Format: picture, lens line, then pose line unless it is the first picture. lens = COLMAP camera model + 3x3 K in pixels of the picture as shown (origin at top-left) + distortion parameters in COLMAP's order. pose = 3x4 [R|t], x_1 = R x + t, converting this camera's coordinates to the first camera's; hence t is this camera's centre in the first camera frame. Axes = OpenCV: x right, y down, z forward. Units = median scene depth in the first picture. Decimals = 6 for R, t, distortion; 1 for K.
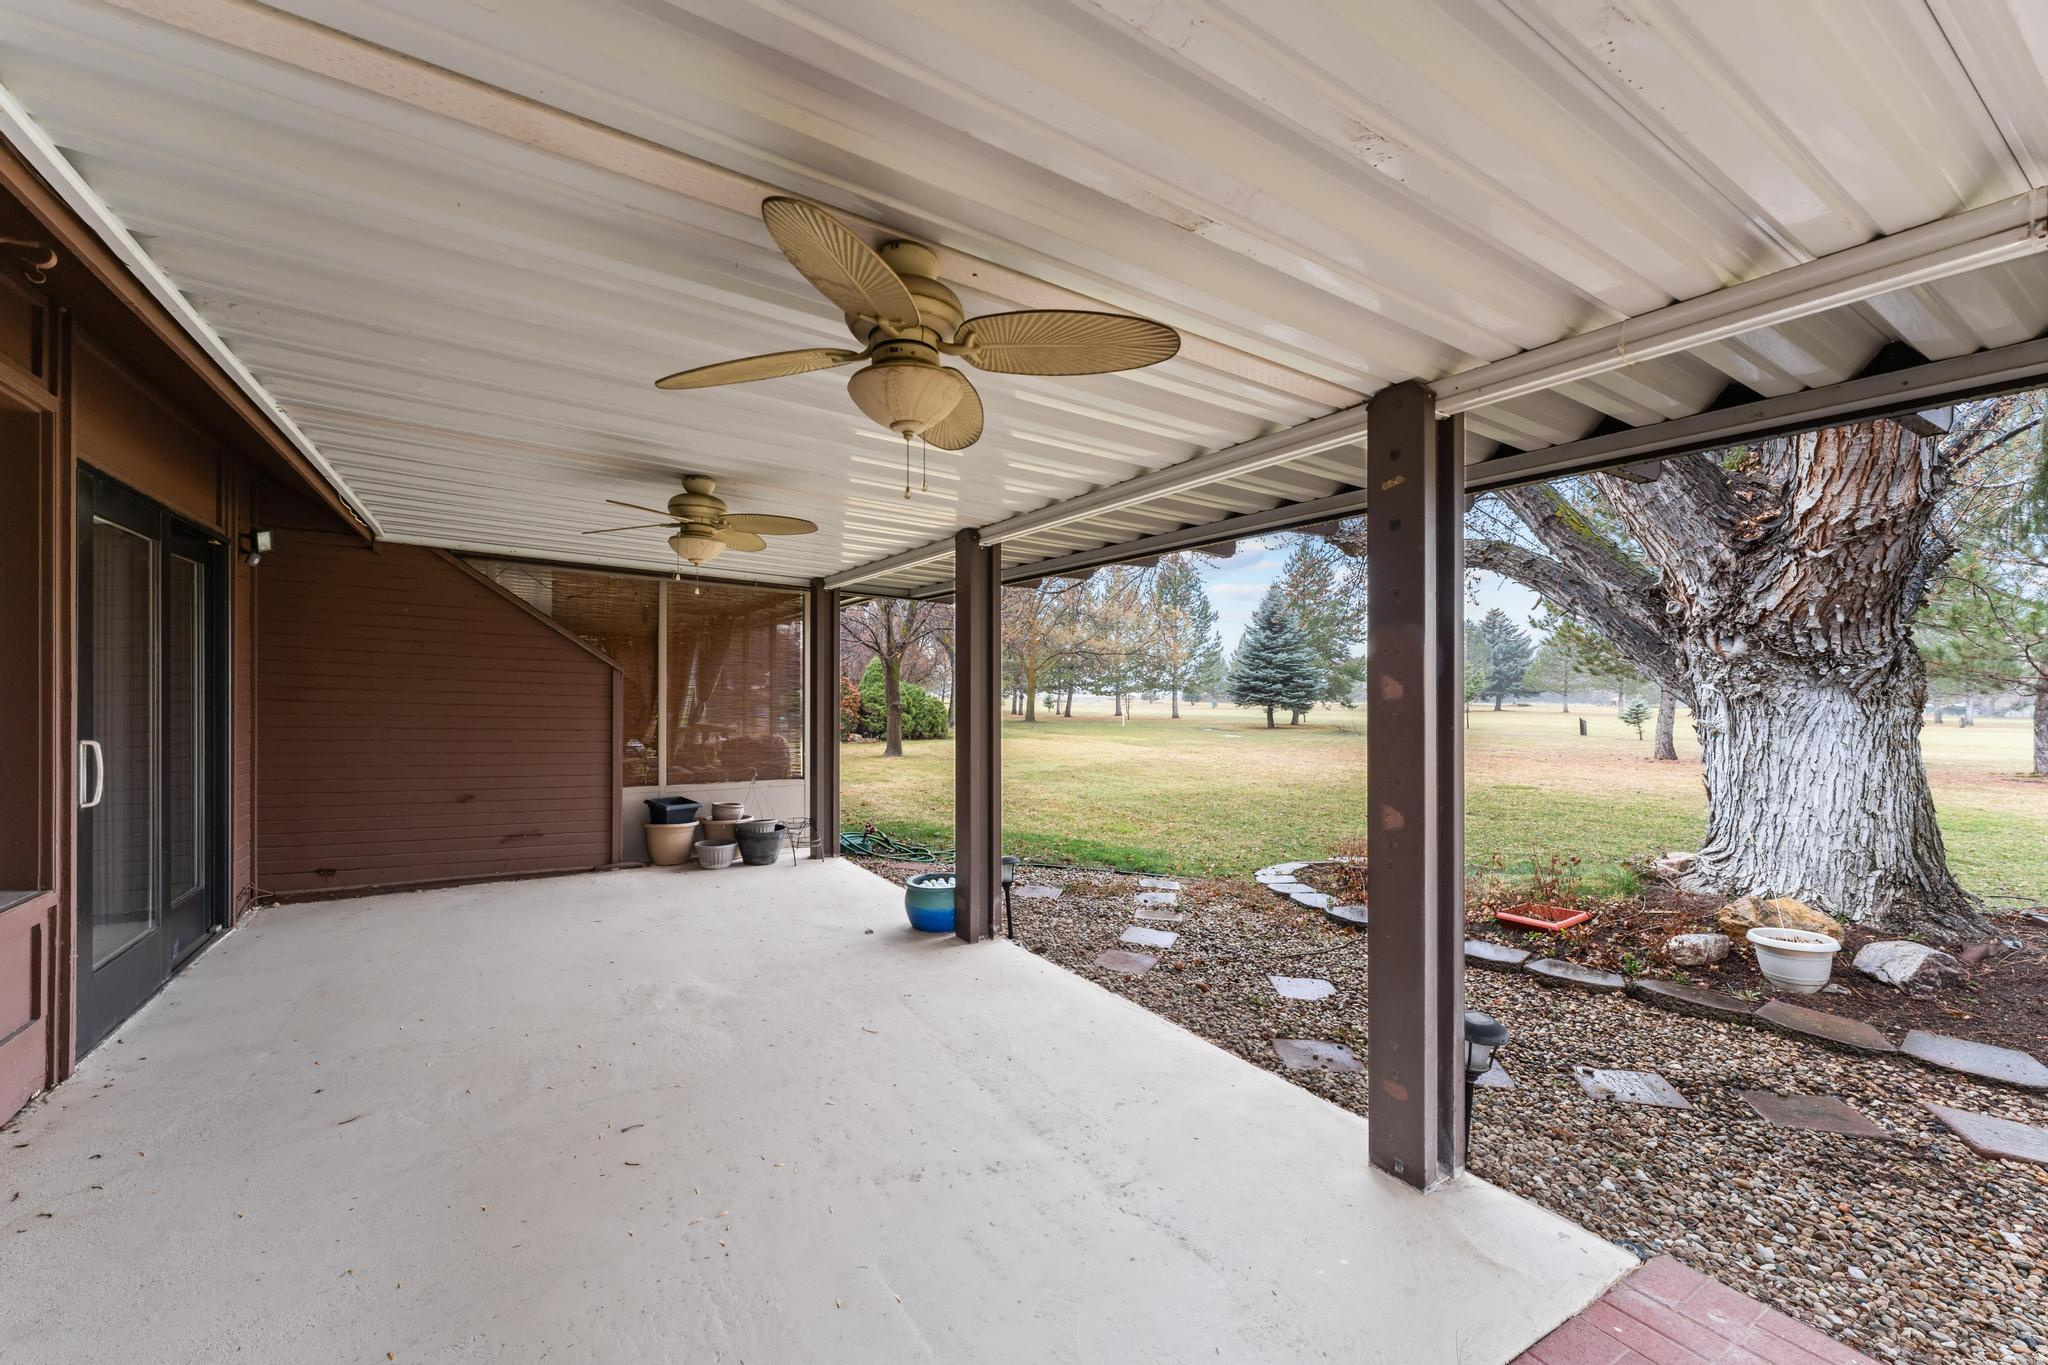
lens RADIAL K [[819.8, 0, 1023.0], [0, 819.8, 684.3], [0, 0, 1]] dist [-0.003114, -0.000234]
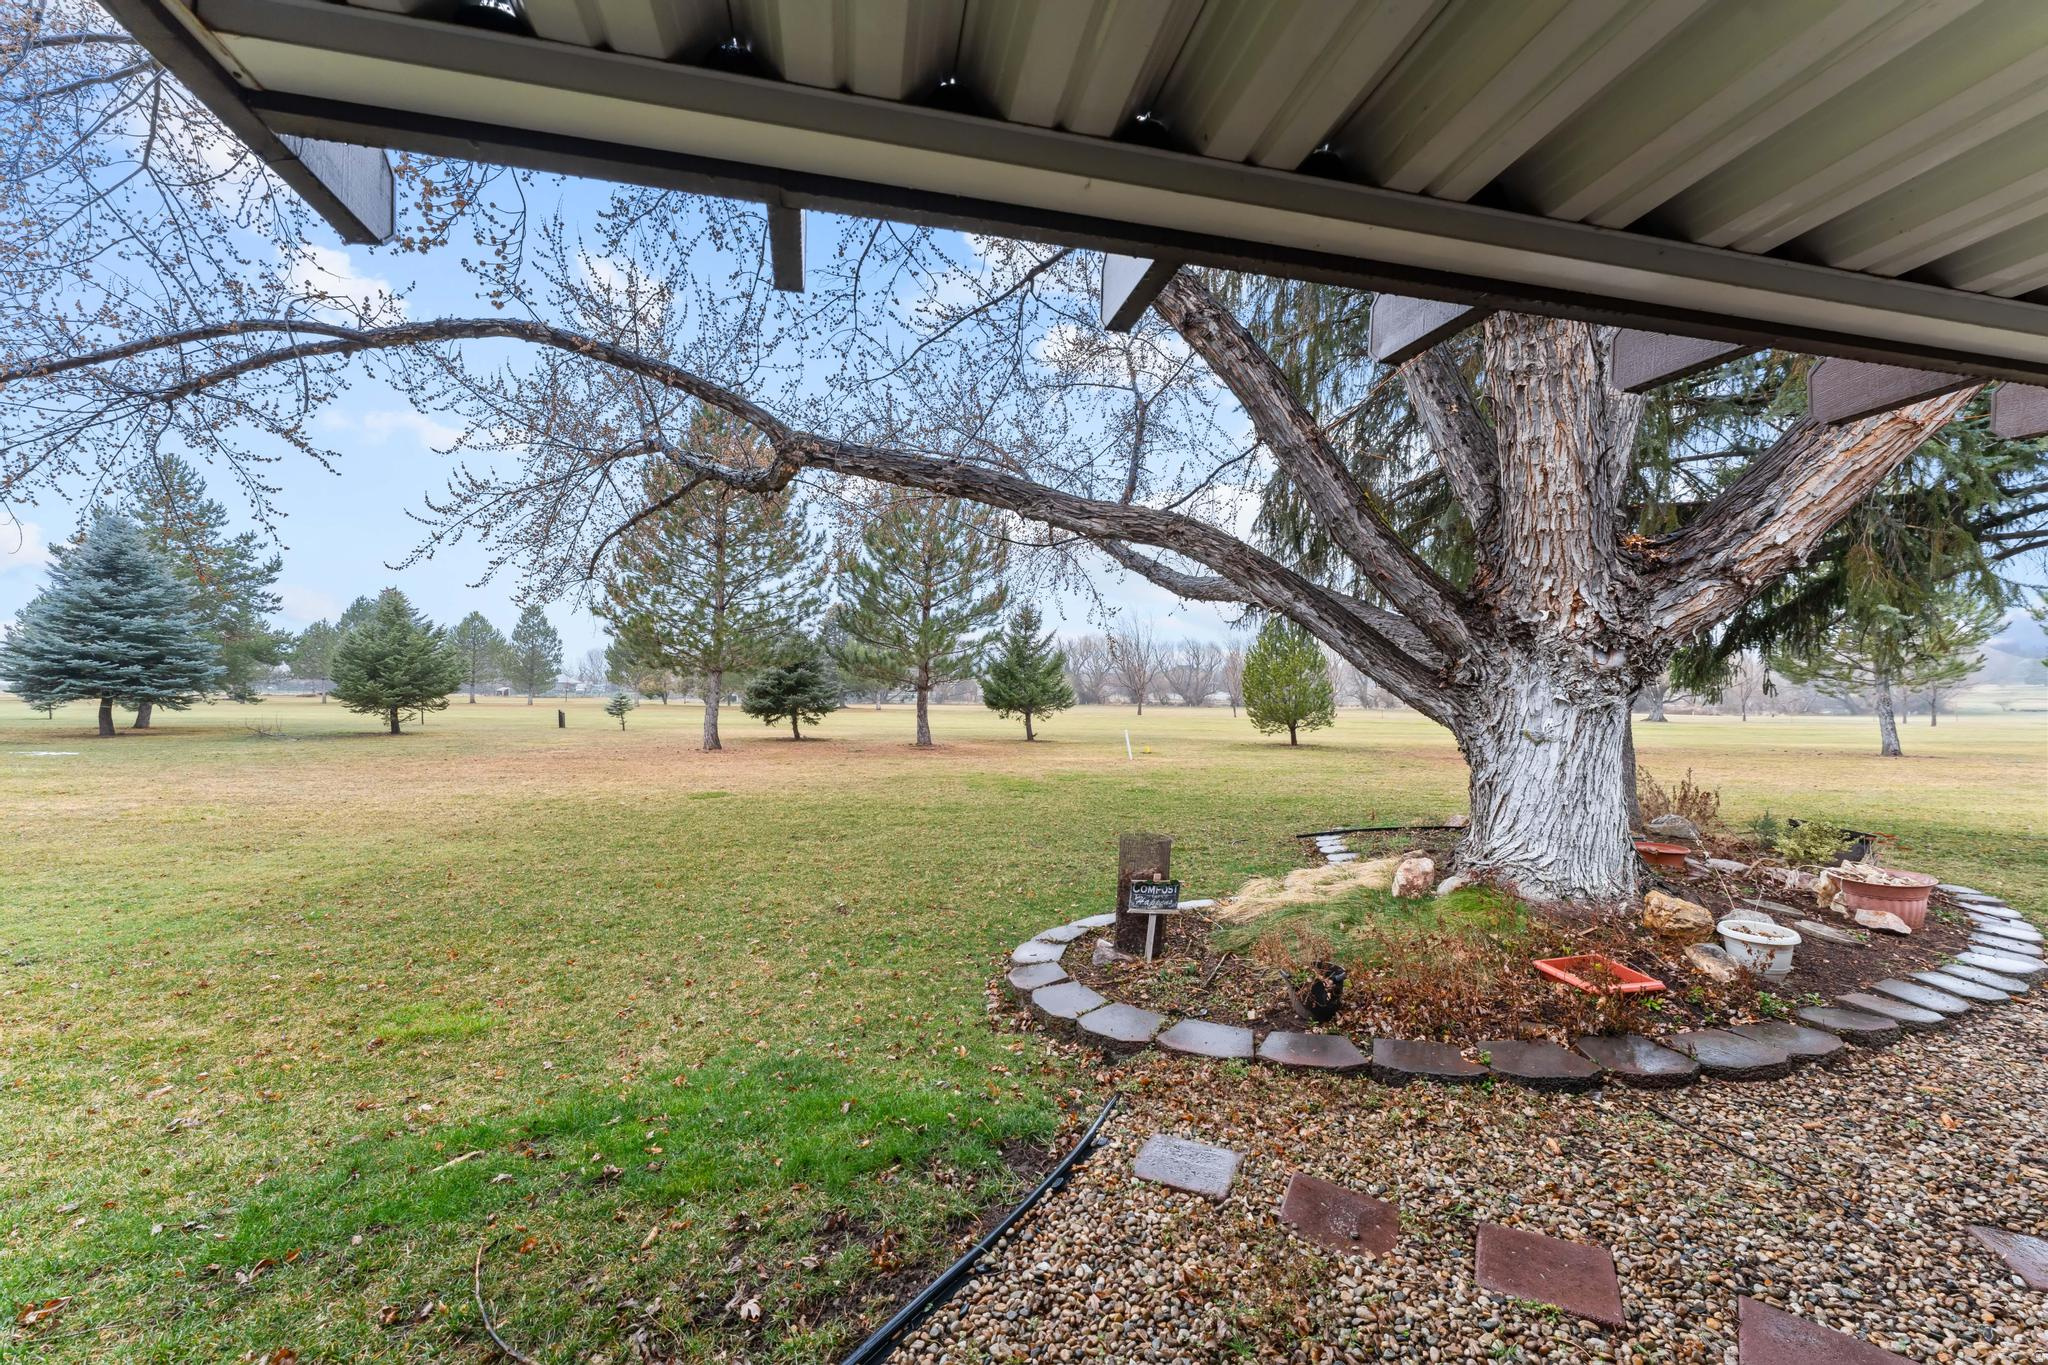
lens RADIAL K [[819.8, 0, 1024.0], [0, 819.8, 685.5], [0, 0, 1]] dist [-0.003114, -0.000234]
pose [[0.354007, 0.008887, 0.935200, -0.035696], [-0.022438, 0.999748, -0.001007, 0.000419], [-0.934973, -0.020628, 0.354118, 0.127598]]
